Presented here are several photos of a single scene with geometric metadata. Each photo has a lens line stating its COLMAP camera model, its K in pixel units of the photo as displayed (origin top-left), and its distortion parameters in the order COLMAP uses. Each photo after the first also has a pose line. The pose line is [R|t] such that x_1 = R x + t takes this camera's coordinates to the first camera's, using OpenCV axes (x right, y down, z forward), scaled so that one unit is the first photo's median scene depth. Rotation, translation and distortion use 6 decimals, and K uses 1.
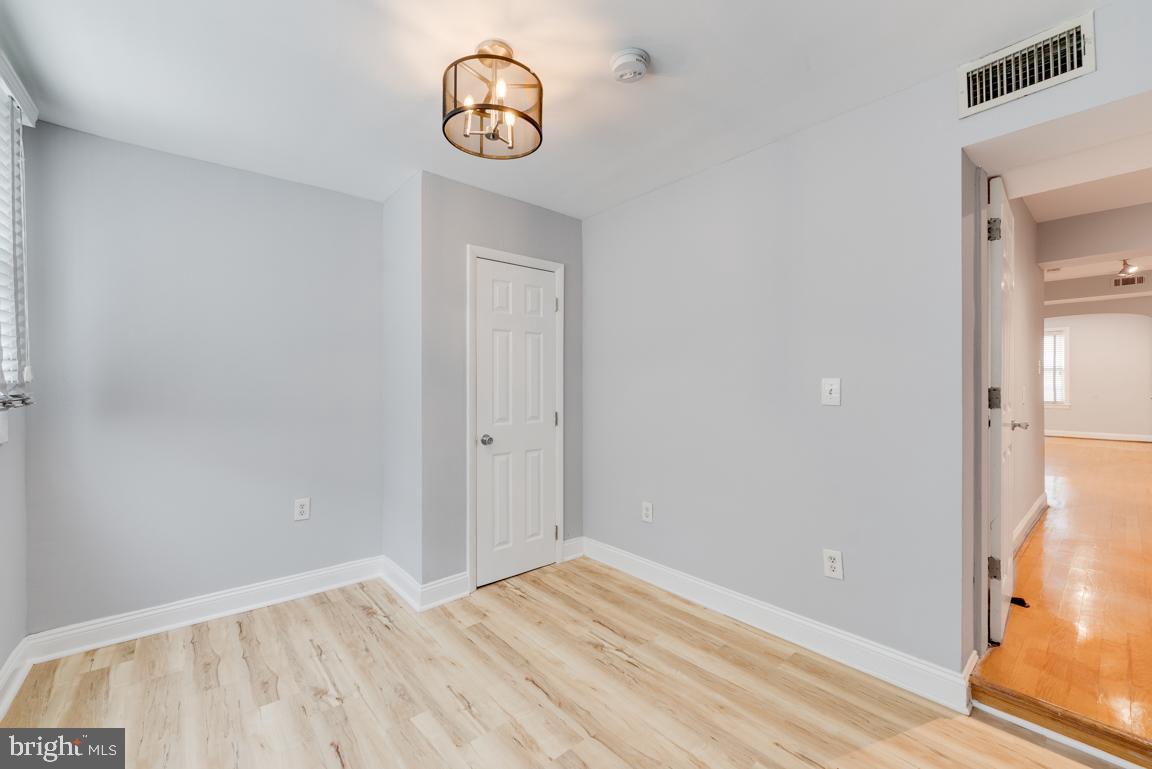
lens RADIAL K [[470.4, 0, 575.6], [0, 470.4, 381.1], [0, 0, 1]] dist [-0.001894, -0.000431]
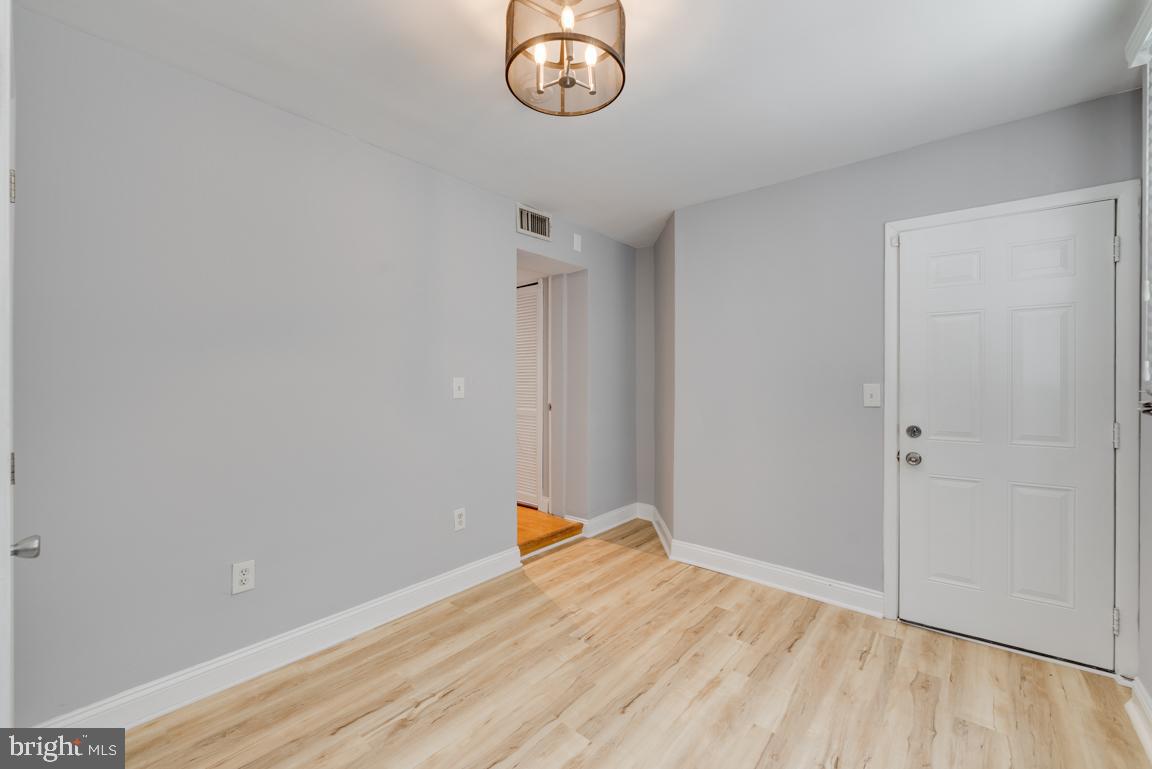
lens RADIAL K [[470.4, 0, 577.0], [0, 470.4, 384.5], [0, 0, 1]] dist [-0.001894, -0.000431]
pose [[-0.172733, -0.006886, 0.984945, -0.792015], [-0.006132, 0.999964, 0.005916, 0.003225], [-0.984950, -0.005017, -0.172769, 0.900649]]
